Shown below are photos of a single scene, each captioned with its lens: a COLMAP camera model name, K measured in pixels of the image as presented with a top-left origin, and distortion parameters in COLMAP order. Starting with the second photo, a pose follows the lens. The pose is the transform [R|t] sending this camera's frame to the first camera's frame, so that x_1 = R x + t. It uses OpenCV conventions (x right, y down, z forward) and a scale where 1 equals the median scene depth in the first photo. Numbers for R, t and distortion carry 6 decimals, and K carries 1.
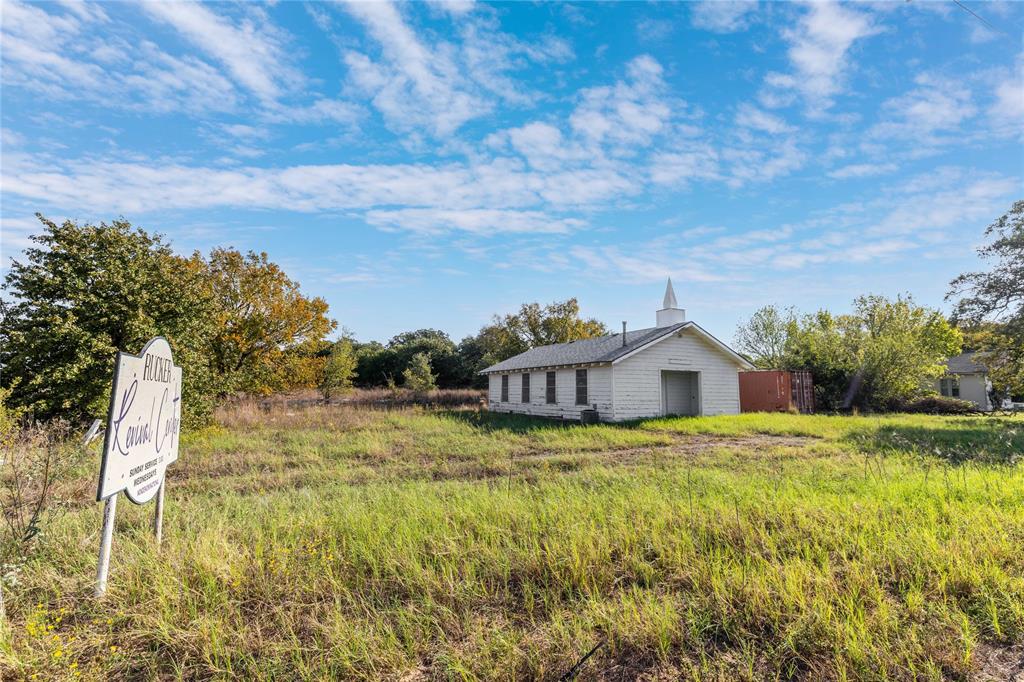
lens RADIAL K [[438.5, 0, 514.1], [0, 438.5, 350.3], [0, 0, 1]] dist [-0.000719, -0.000201]
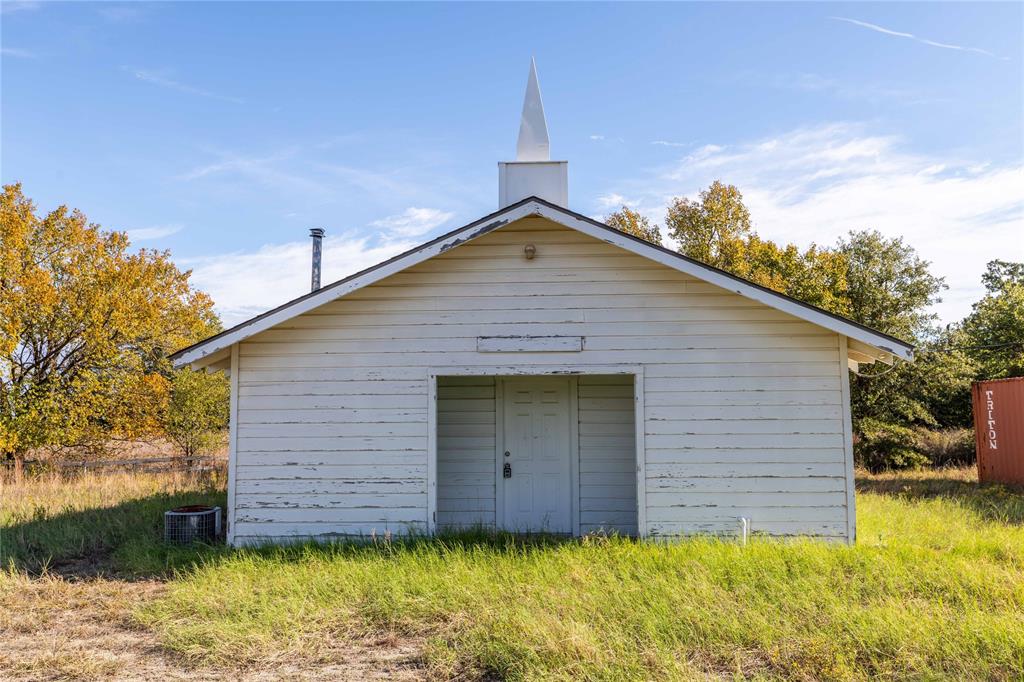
lens RADIAL K [[916.4, 0, 512.0], [0, 916.4, 341.0], [0, 0, 1]] dist [0.003512, 0.003064]
pose [[0.860610, -0.062595, -0.505403, 0.618962], [0.059871, 0.997971, -0.021651, 0.033735], [0.505733, -0.011626, 0.862612, 0.442351]]
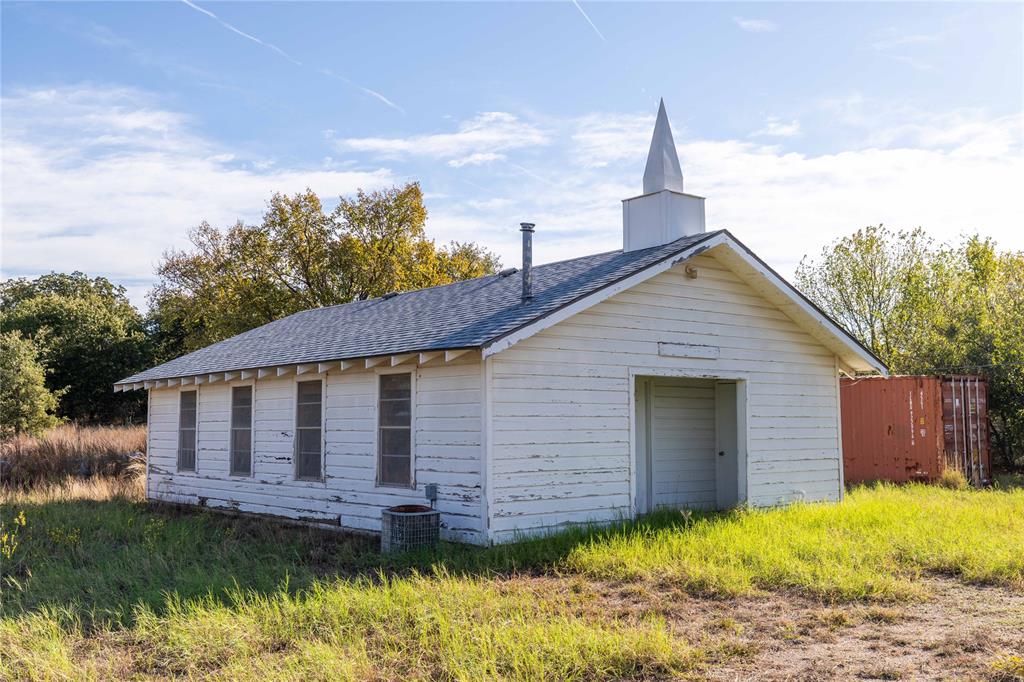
lens RADIAL K [[1015.2, 0, 512.0], [0, 1015.2, 341.0], [0, 0, 1]] dist [-0.016588, -0.009438]
pose [[0.978367, 0.005890, 0.206794, 0.079142], [-0.007957, 0.999926, 0.009168, 0.011747], [-0.206724, -0.010615, 0.978342, 0.249529]]
